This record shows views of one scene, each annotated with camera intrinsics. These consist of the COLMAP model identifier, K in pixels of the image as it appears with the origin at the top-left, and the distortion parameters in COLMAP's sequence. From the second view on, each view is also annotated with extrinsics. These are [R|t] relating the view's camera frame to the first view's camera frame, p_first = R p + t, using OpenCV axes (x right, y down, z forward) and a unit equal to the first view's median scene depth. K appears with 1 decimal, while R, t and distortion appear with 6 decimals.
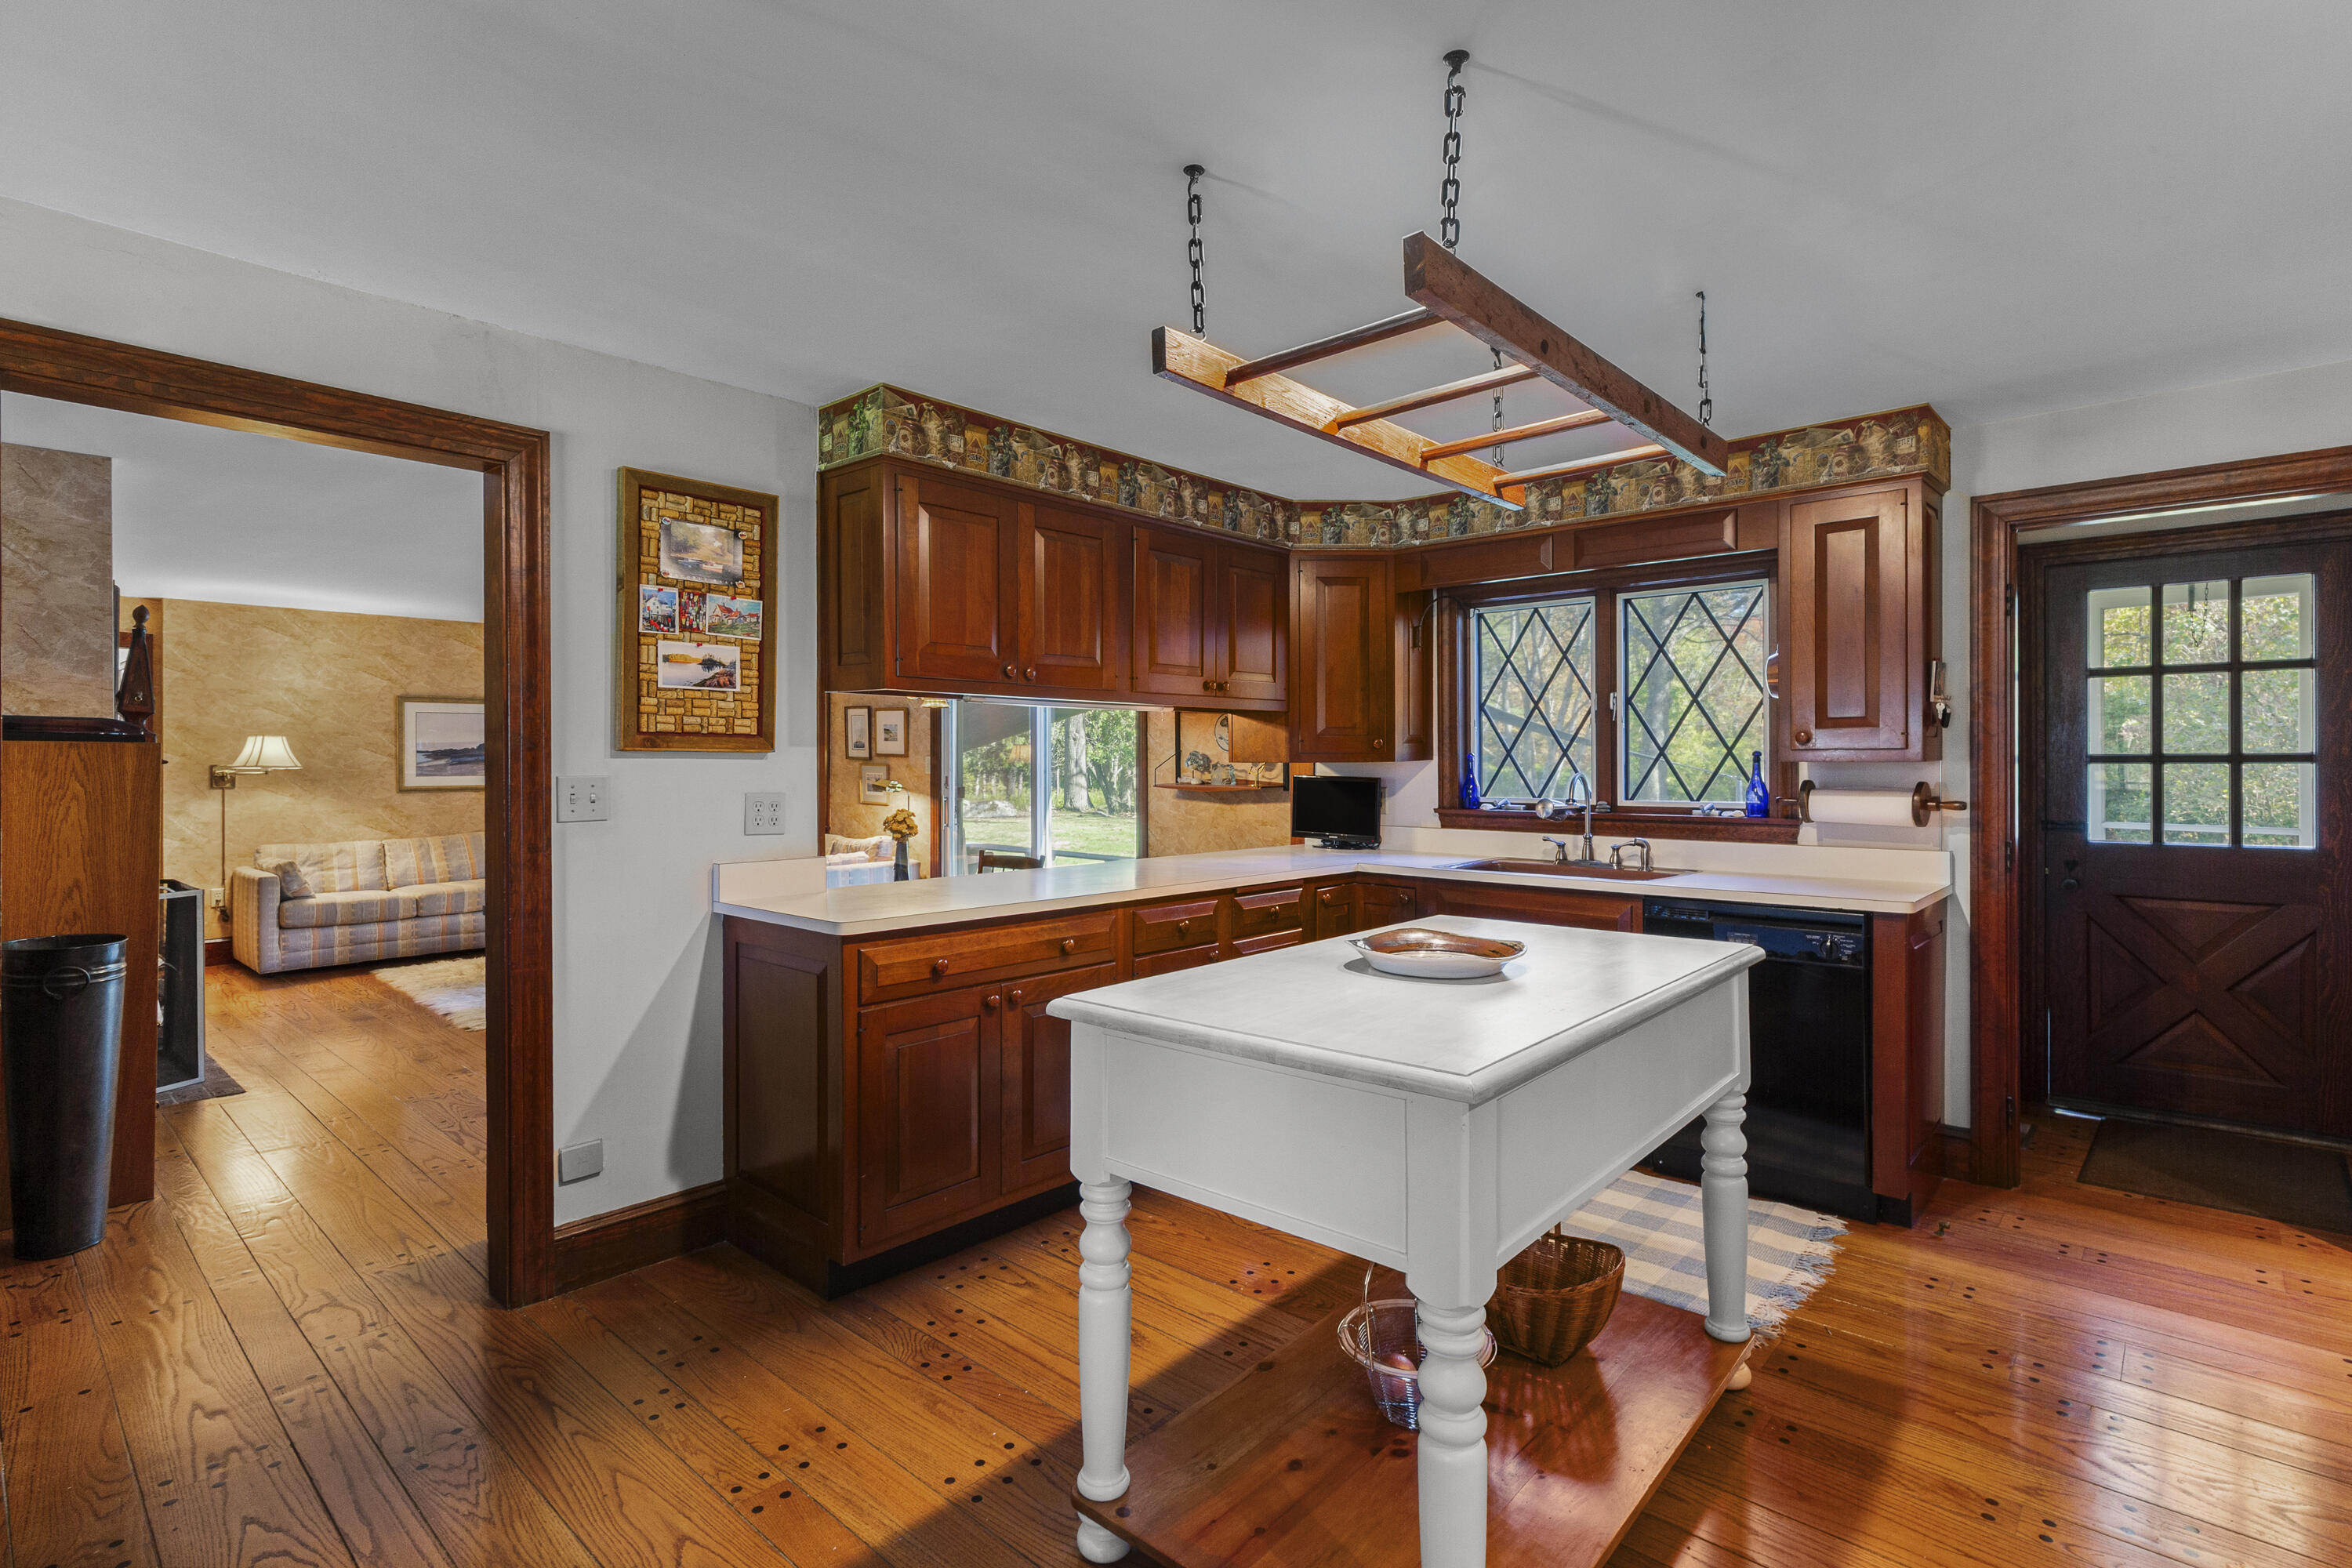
lens RADIAL K [[1105.6, 0, 1191.6], [0, 1105.6, 763.3], [0, 0, 1]] dist [0.002299, -0.000811]
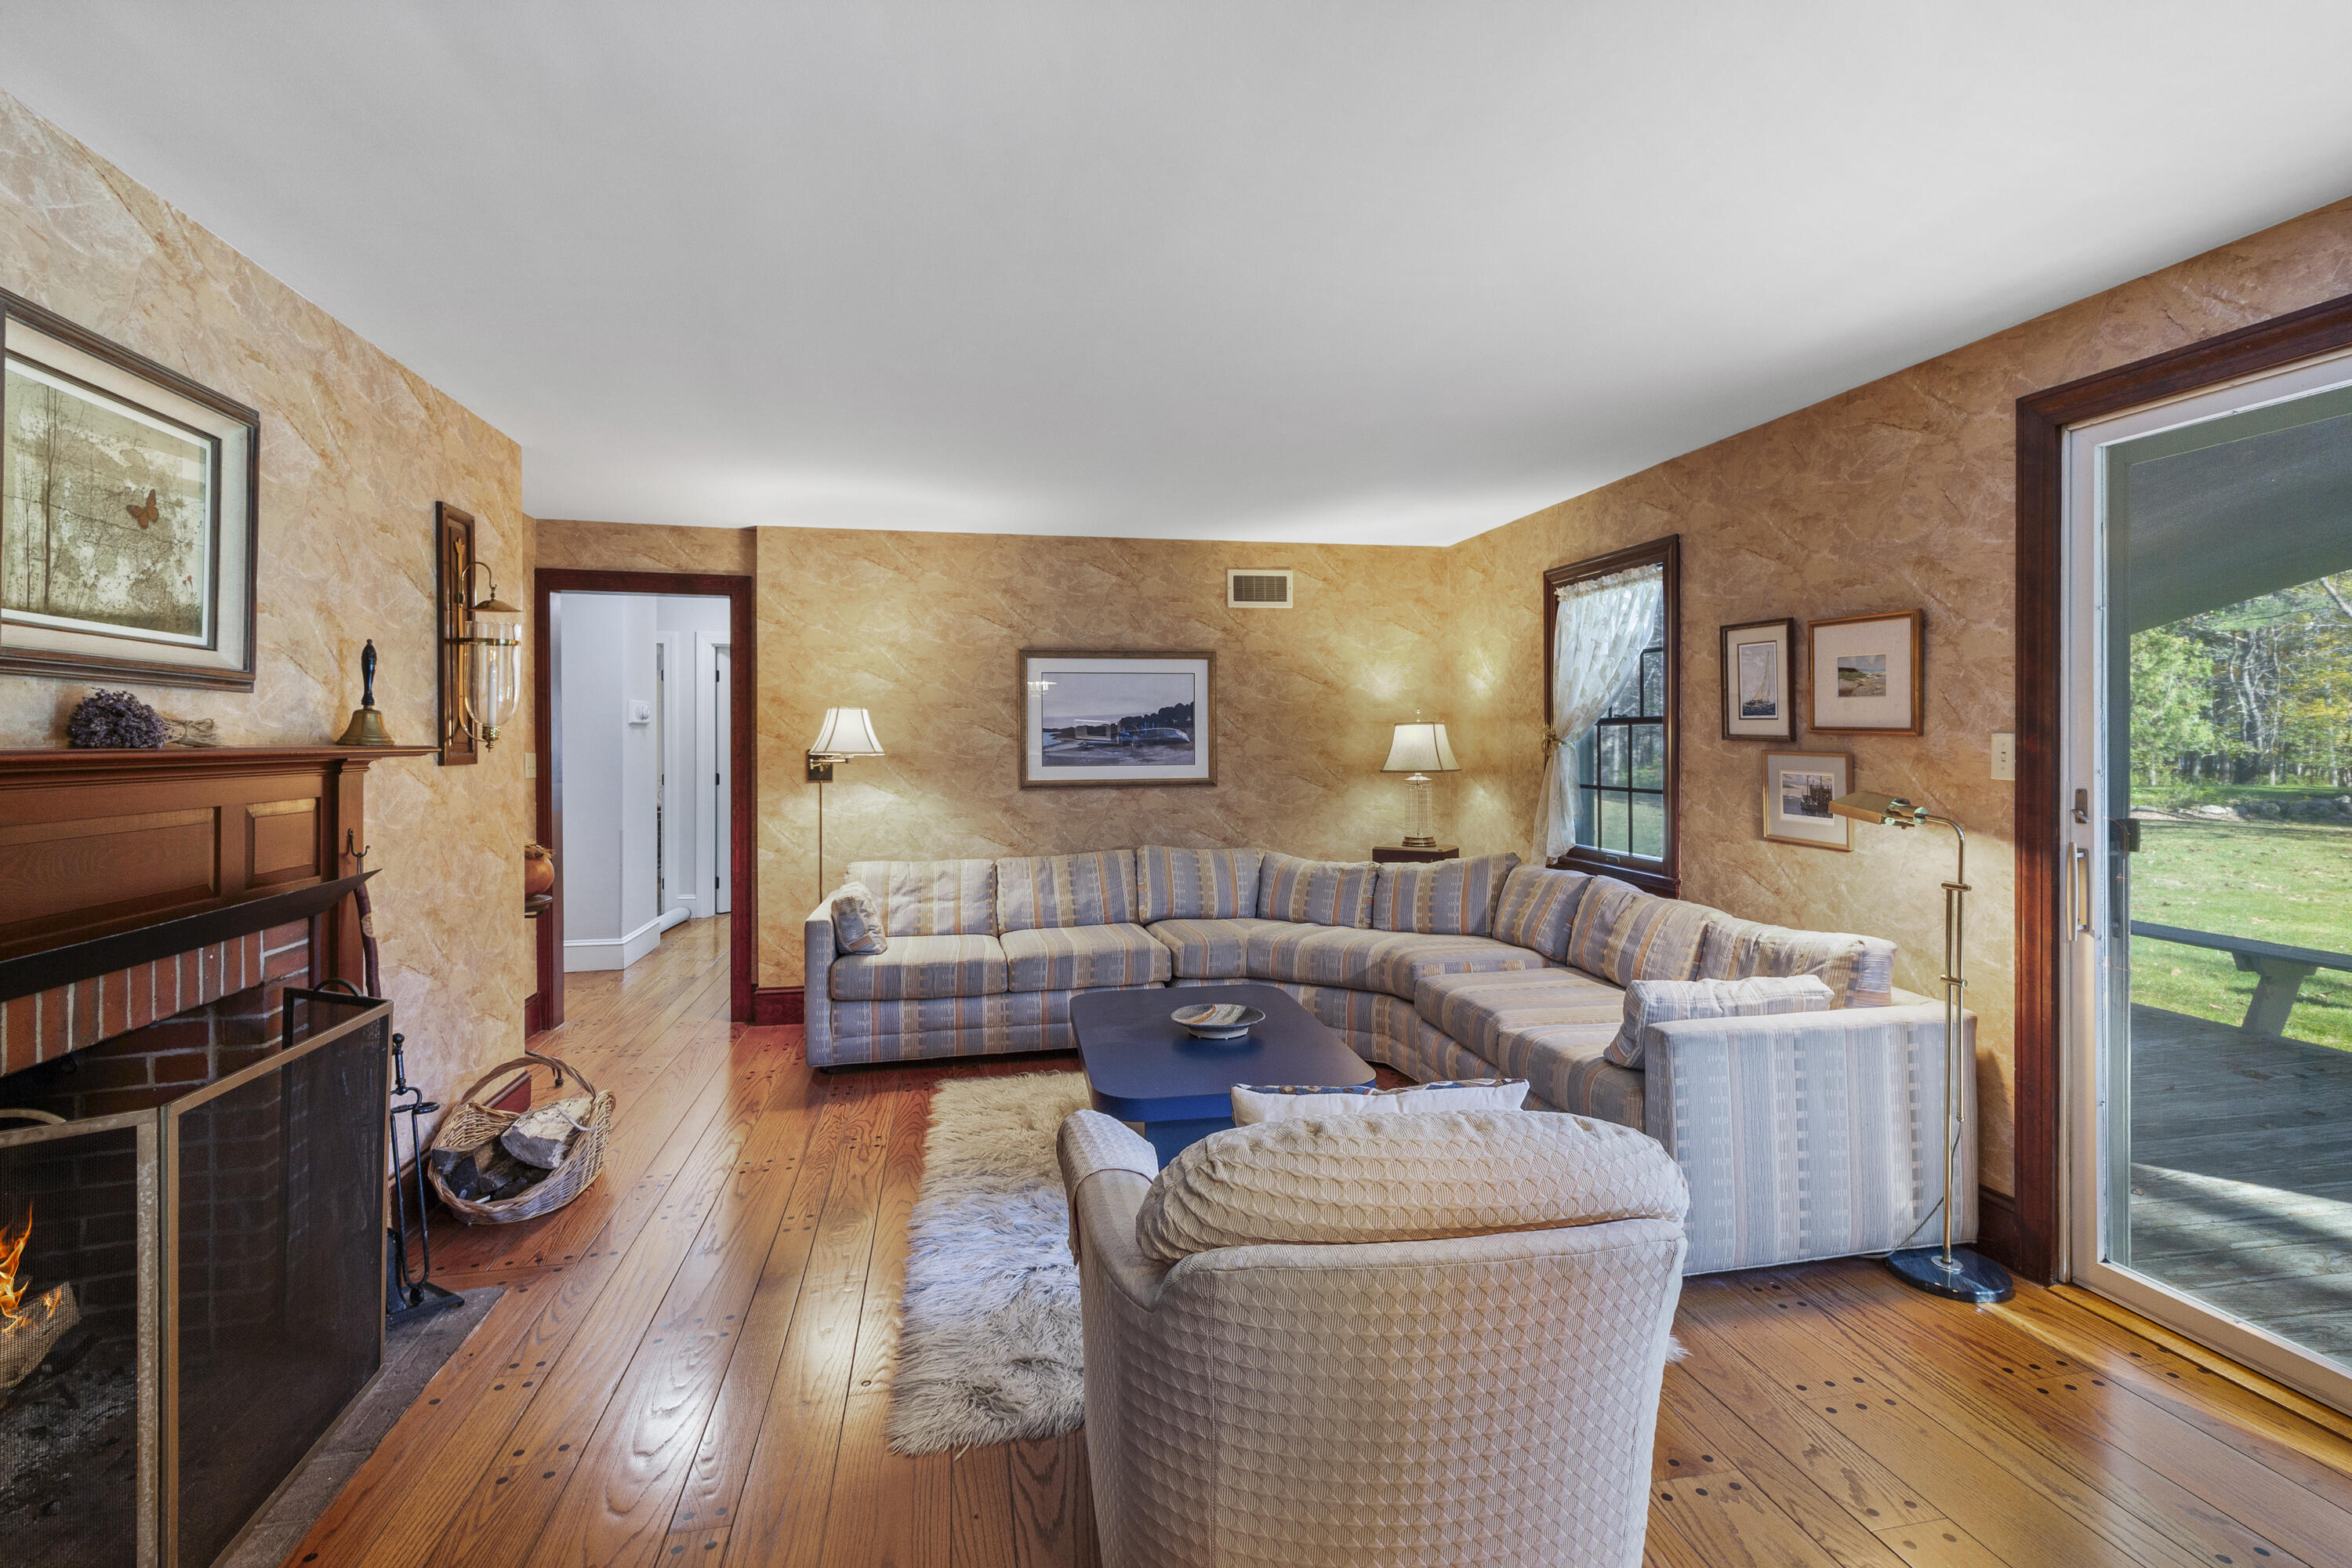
lens RADIAL K [[1087.7, 0, 1183.4], [0, 1087.7, 750.4], [0, 0, 1]] dist [0.001122, -0.000754]
pose [[0.802298, 0.004571, -0.596906, -0.523863], [0.001002, 0.999959, 0.009004, -0.008512], [0.596923, -0.007822, 0.802261, 1.175886]]
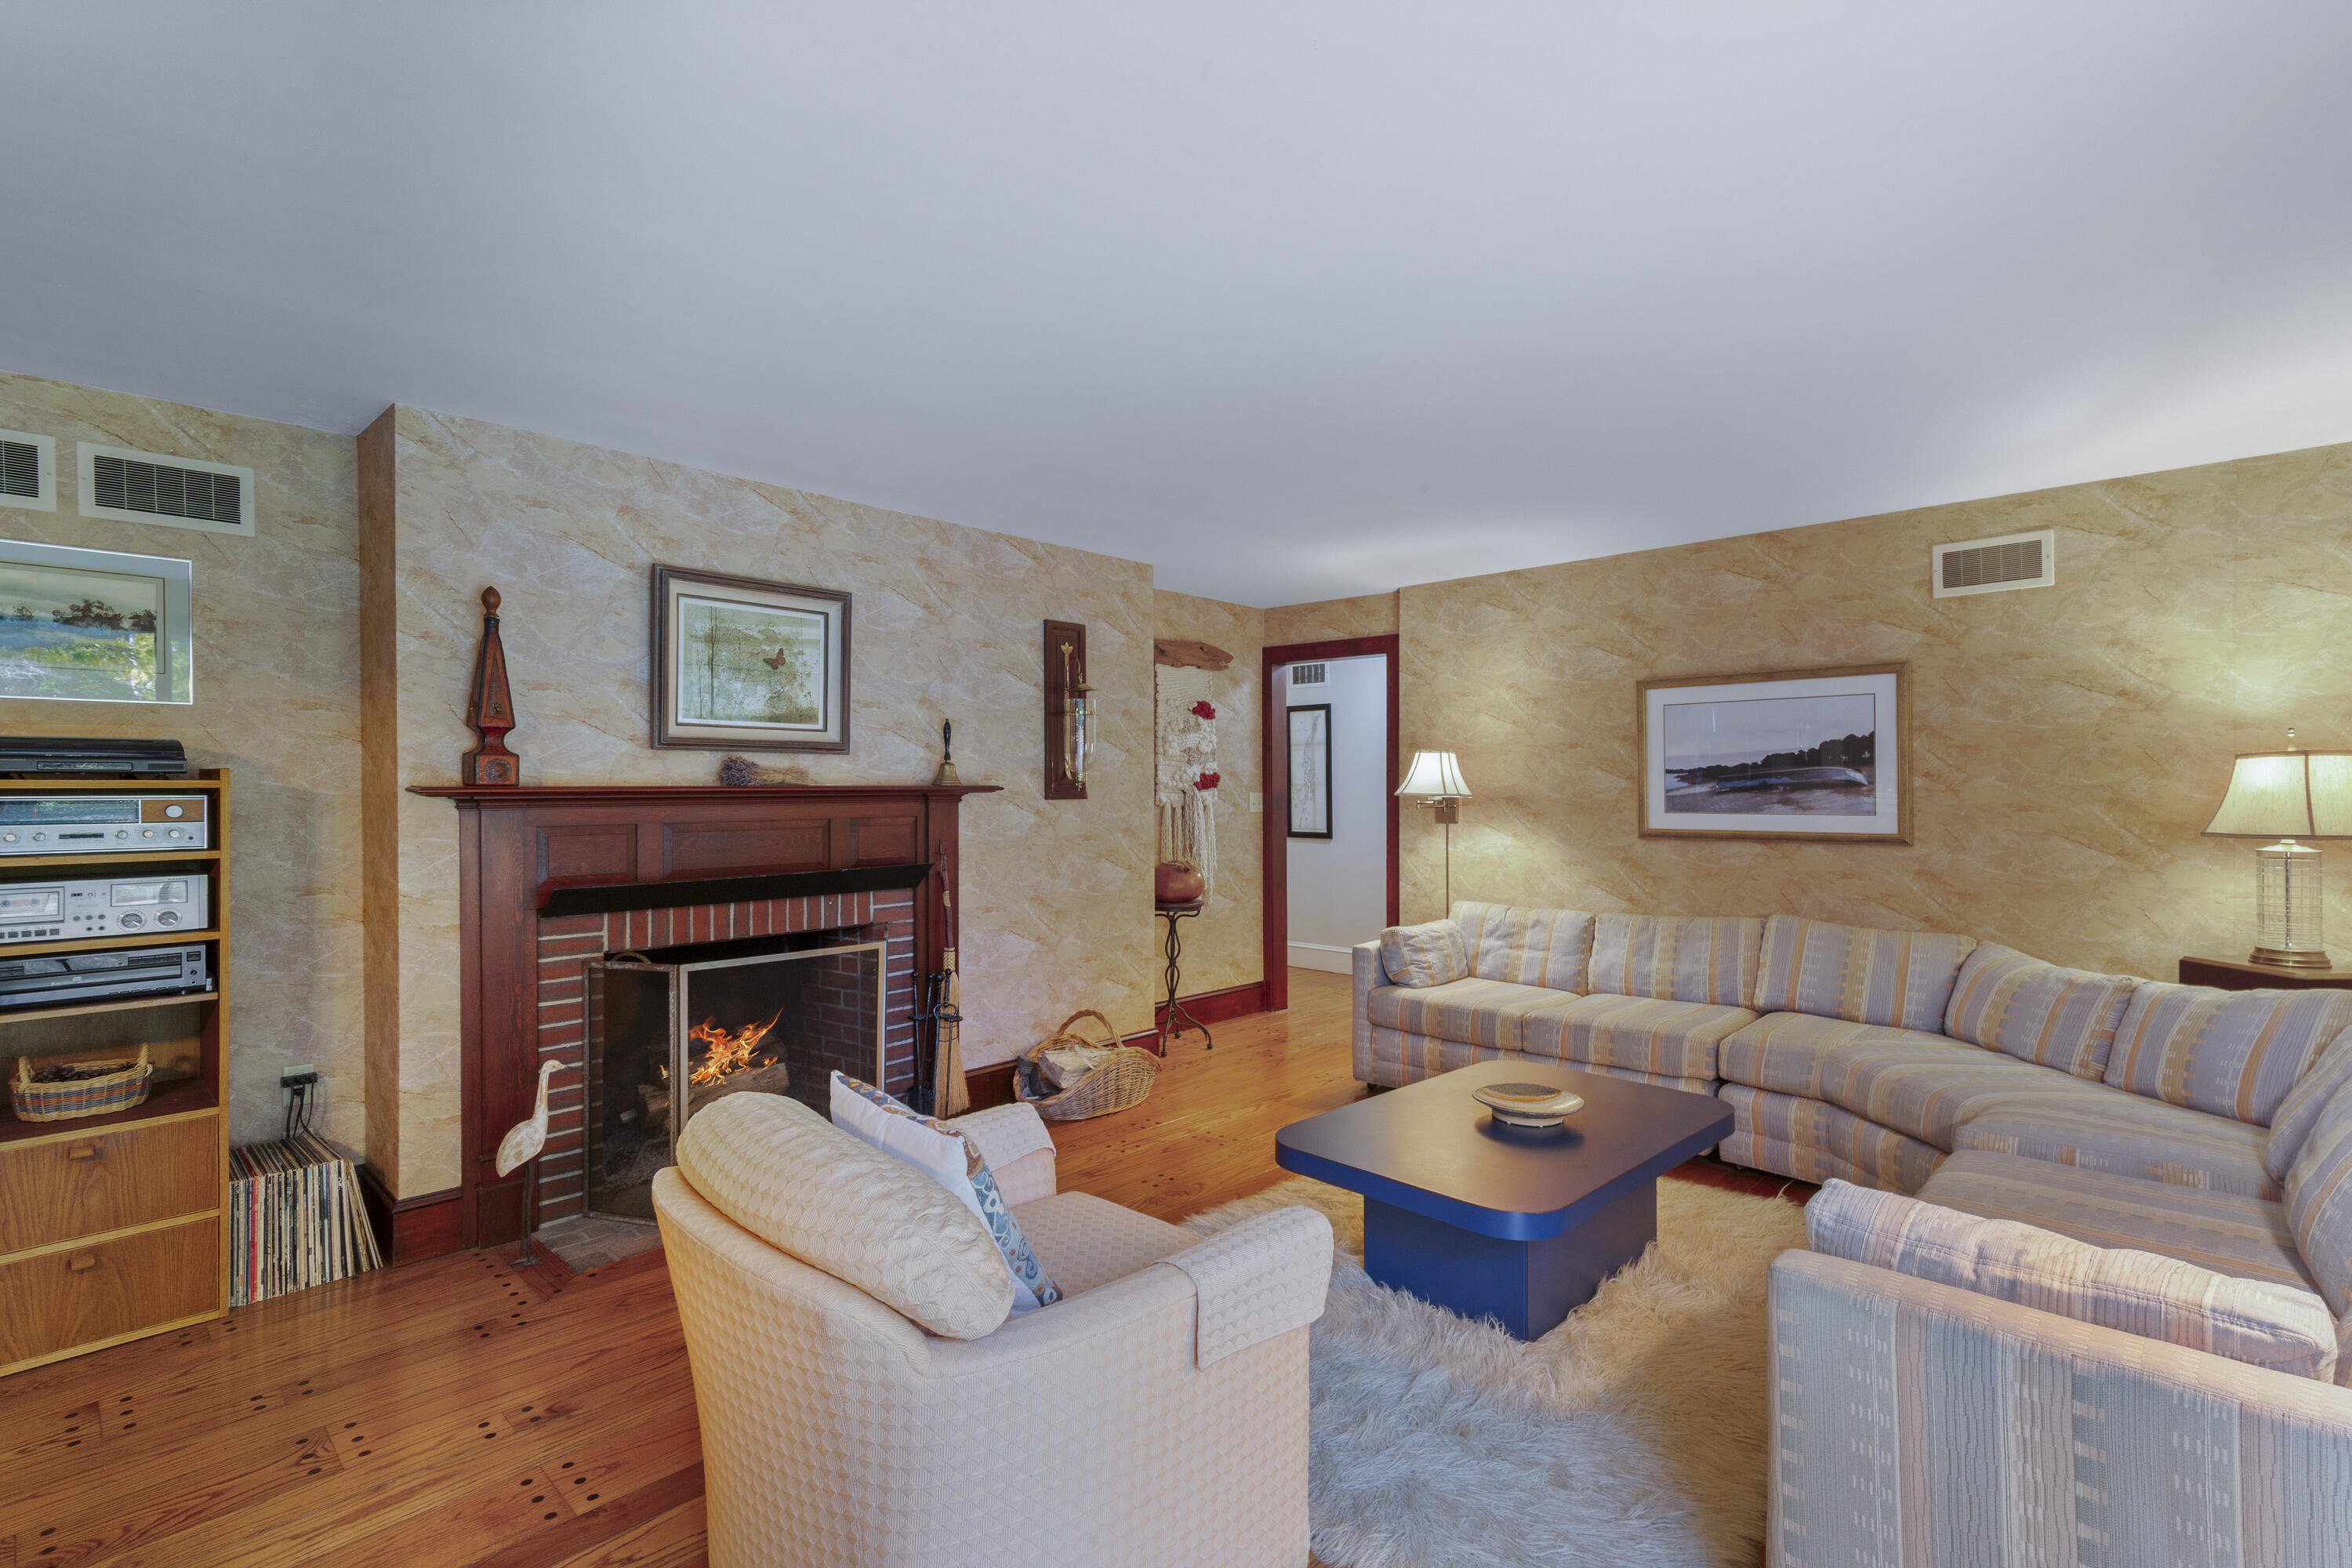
lens RADIAL K [[1078.0, 0, 1167.7], [0, 1078.0, 792.8], [0, 0, 1]] dist [0.010572, -0.000442]
pose [[-0.034050, 0.008075, -0.999387, -0.248080], [-0.000906, 0.999967, 0.008111, -0.007184], [0.999420, 0.001181, -0.034042, 1.729221]]
